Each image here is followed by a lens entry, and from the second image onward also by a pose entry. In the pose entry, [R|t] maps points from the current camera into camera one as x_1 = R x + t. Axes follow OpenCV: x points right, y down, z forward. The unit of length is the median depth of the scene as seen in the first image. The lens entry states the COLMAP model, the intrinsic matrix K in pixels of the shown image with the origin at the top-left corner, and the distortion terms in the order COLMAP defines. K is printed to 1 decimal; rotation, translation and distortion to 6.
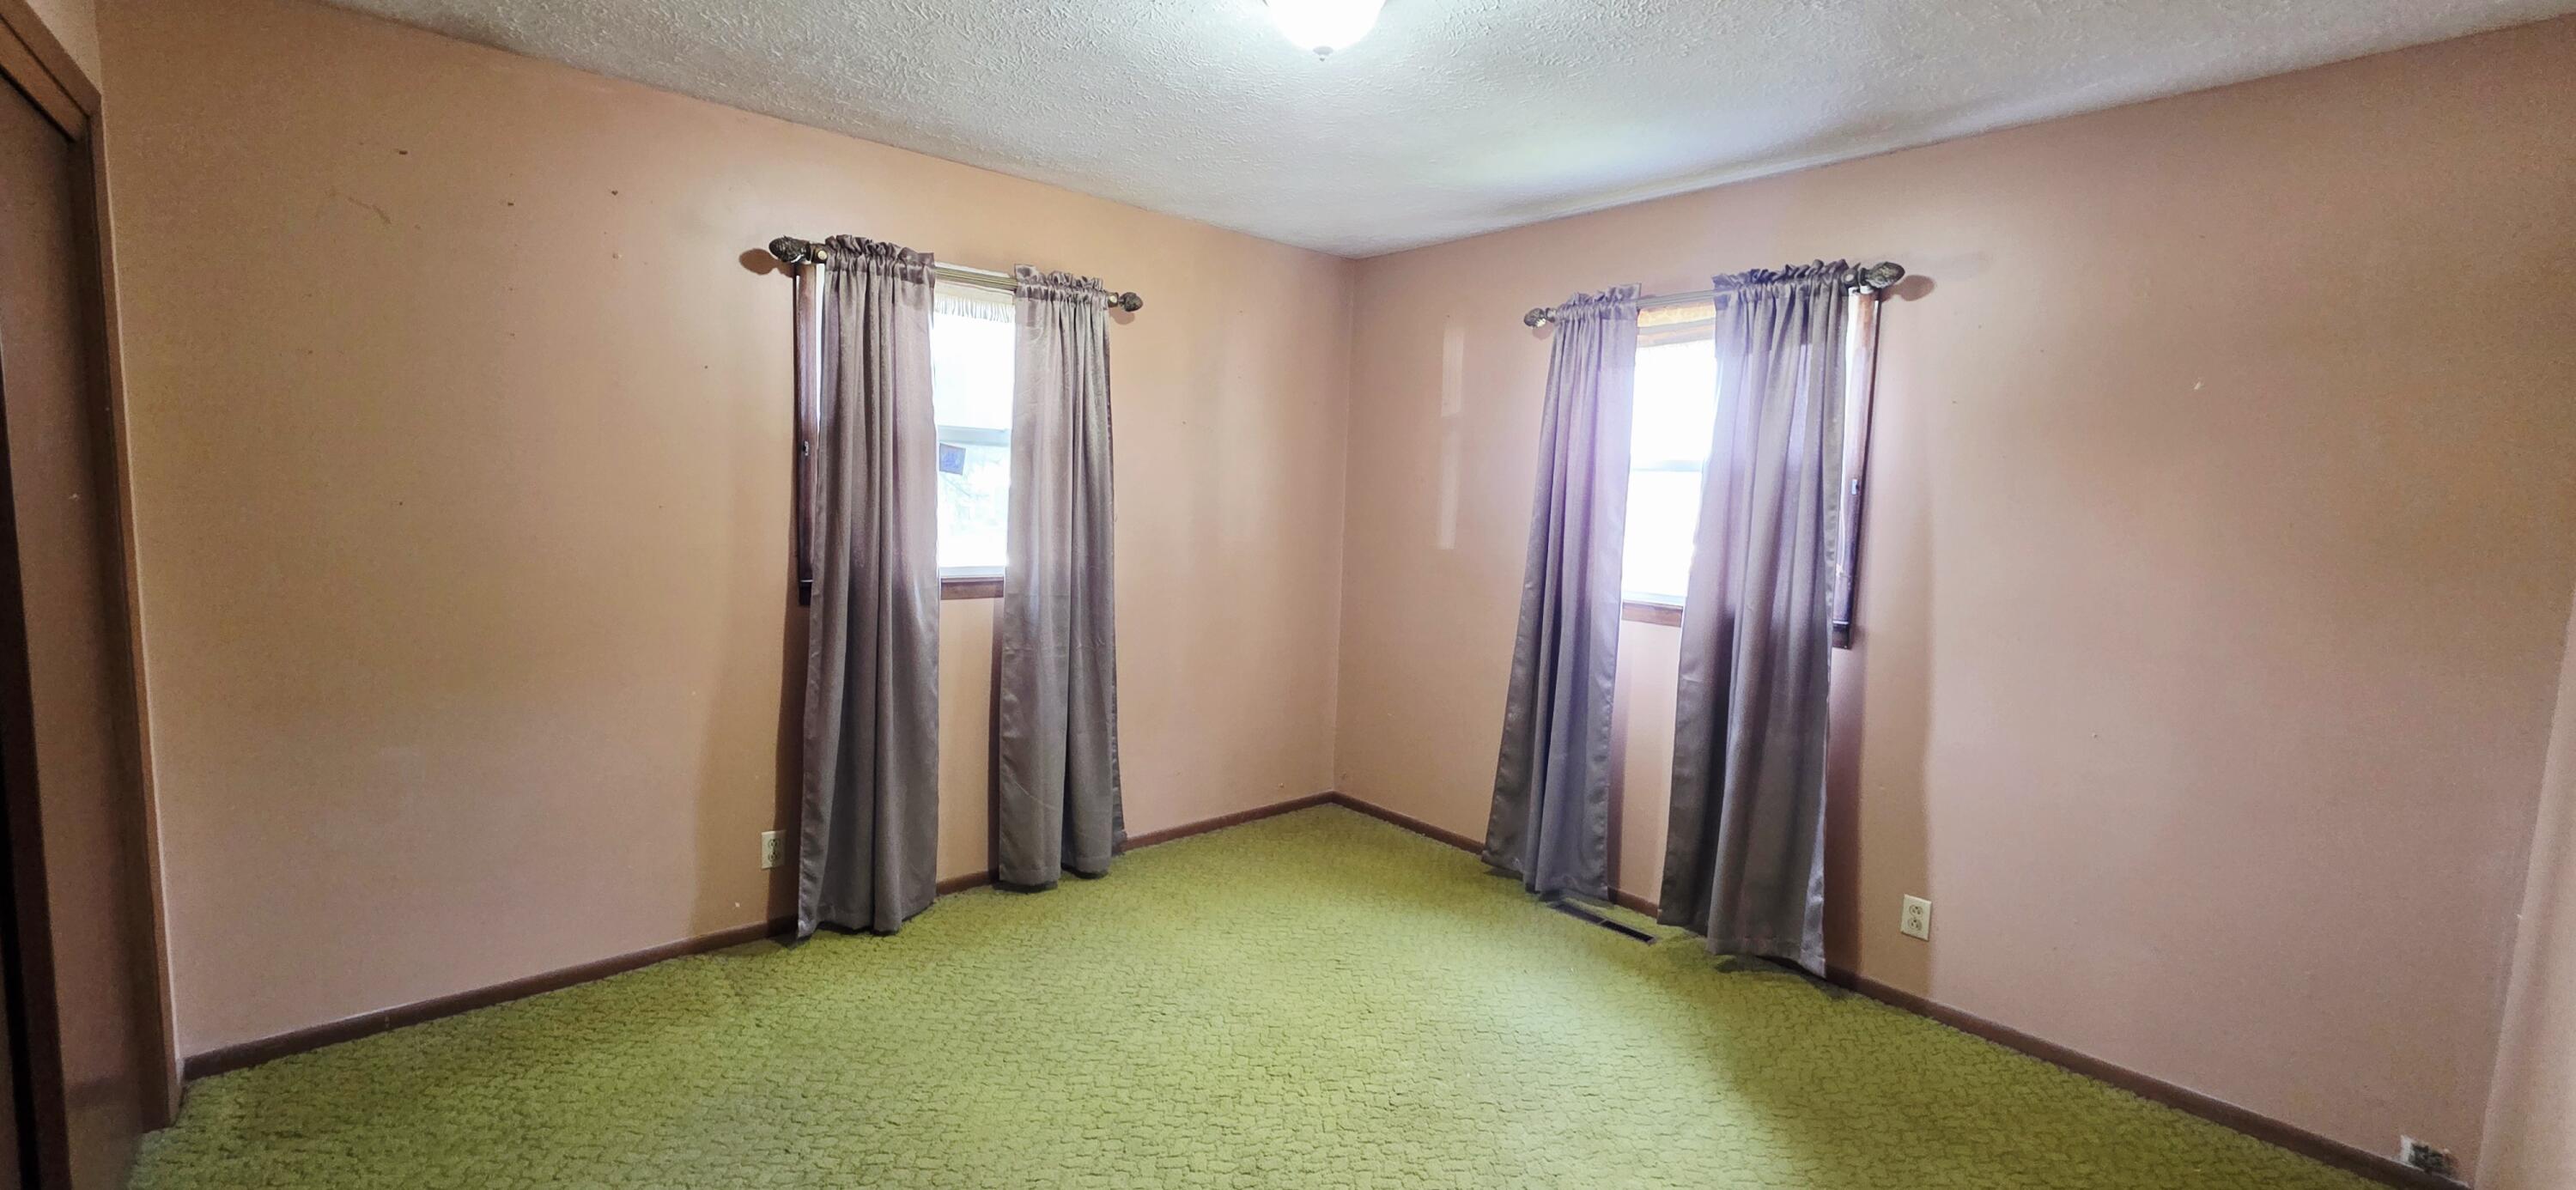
lens RADIAL K [[1022.9, 0, 1282.4], [0, 1022.9, 593.2], [0, 0, 1]] dist [0.000294, -0.000007]
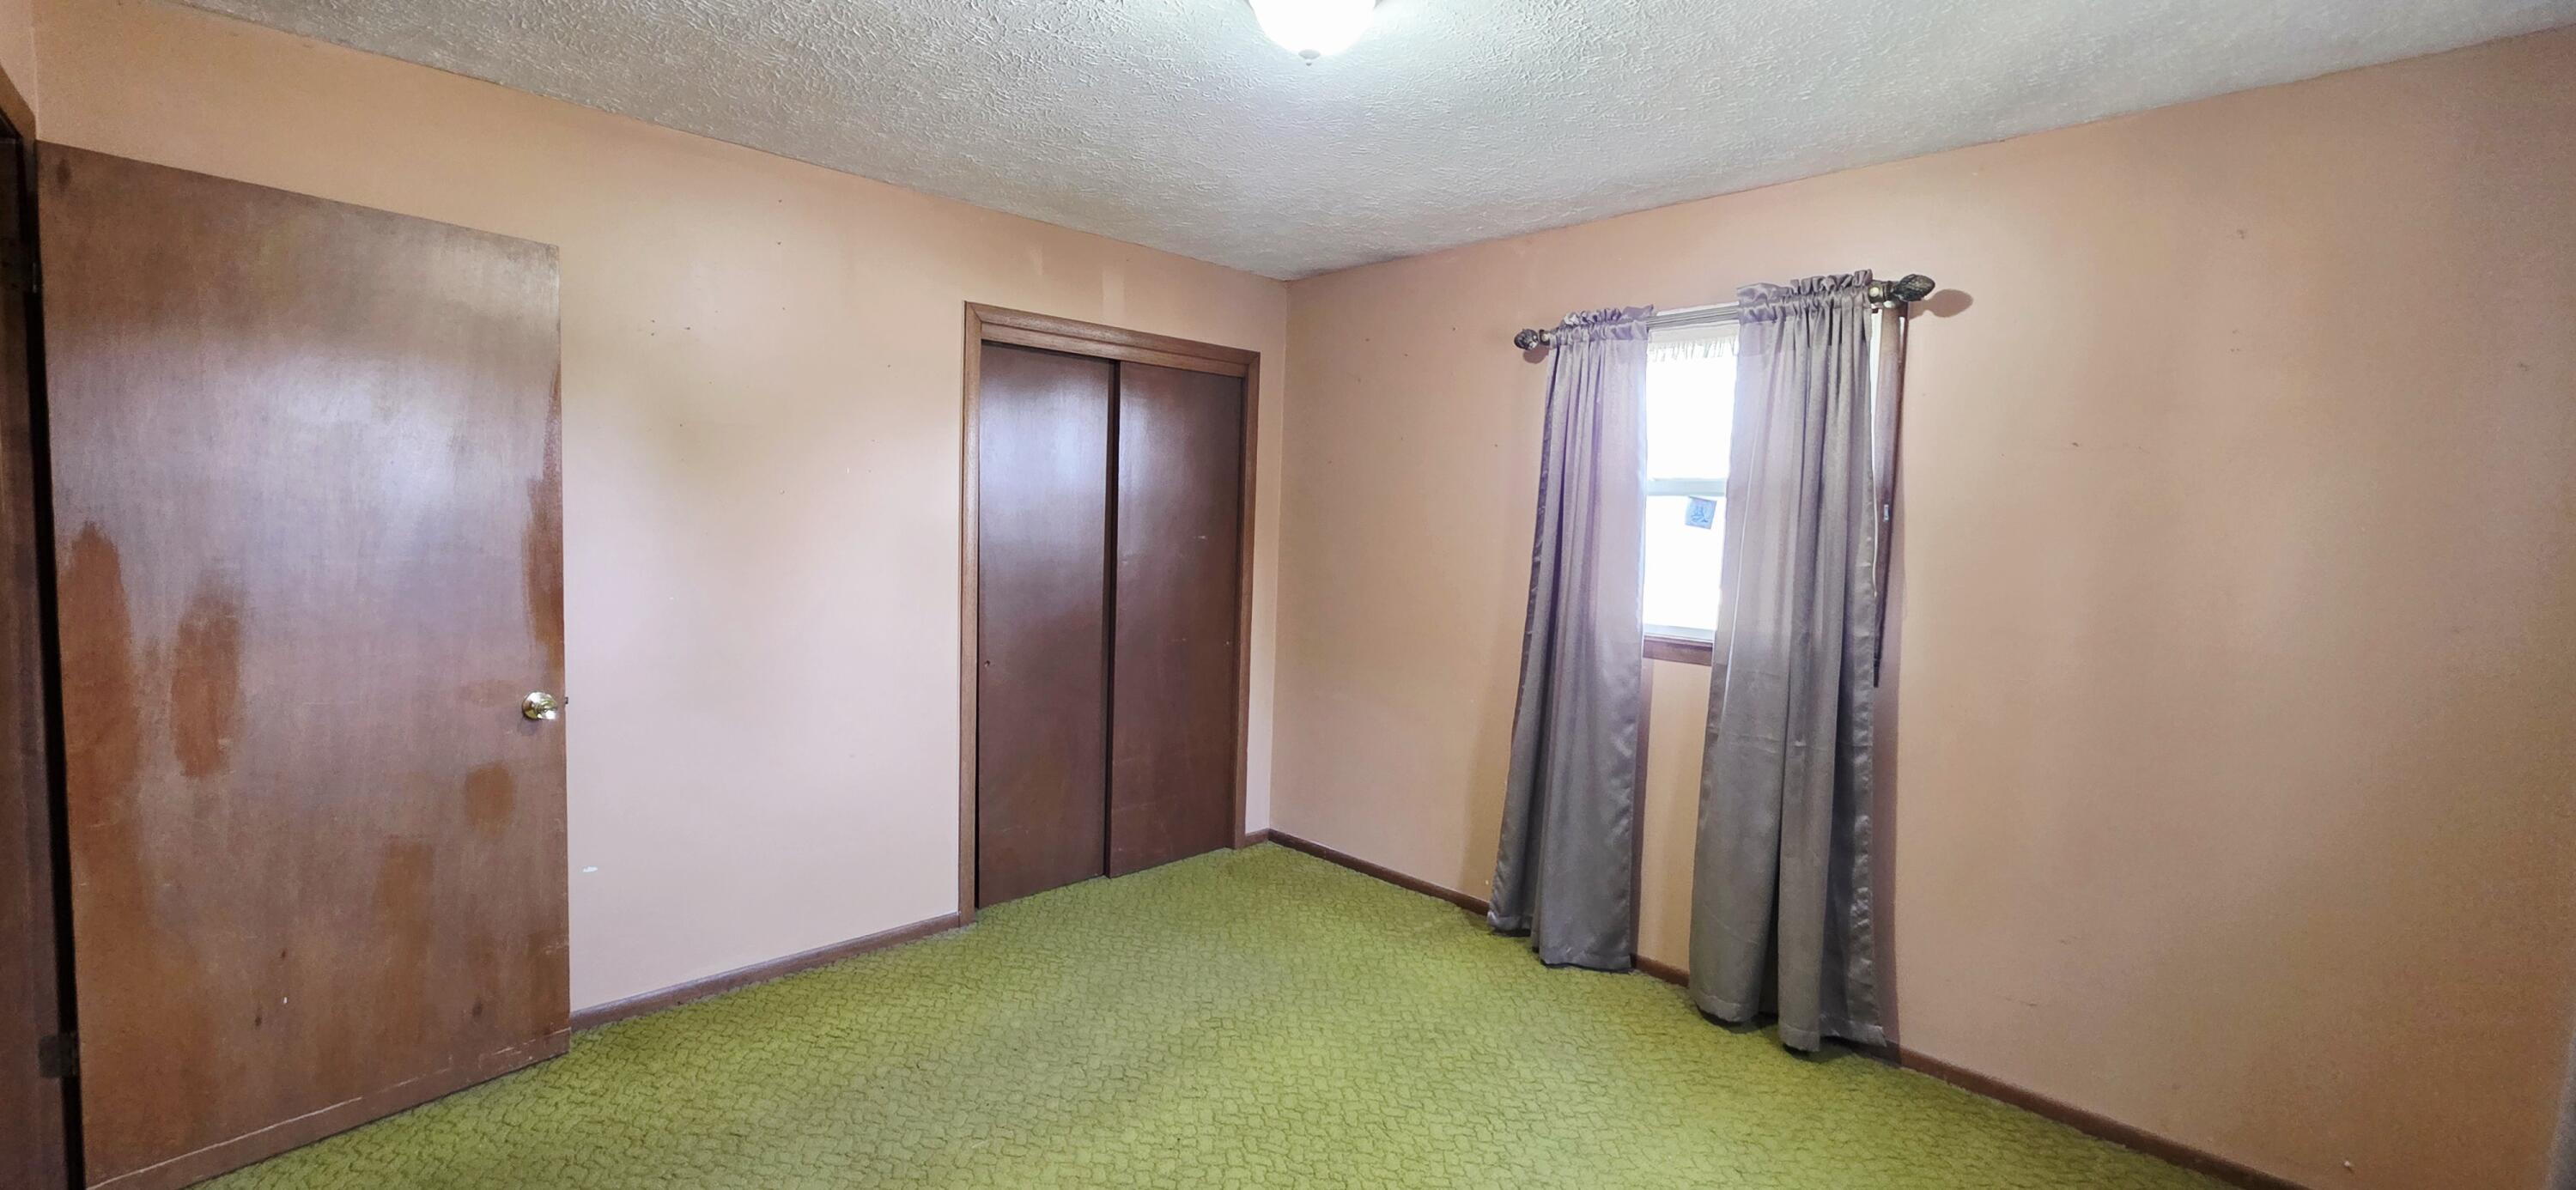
lens RADIAL K [[1022.9, 0, 1282.4], [0, 1022.9, 593.2], [0, 0, 1]] dist [0.000294, -0.000007]
pose [[0.052610, 0.038077, -0.997889, 0.610707], [-0.132300, 0.990730, 0.030829, -0.038256], [0.989813, 0.130398, 0.057160, 0.603604]]
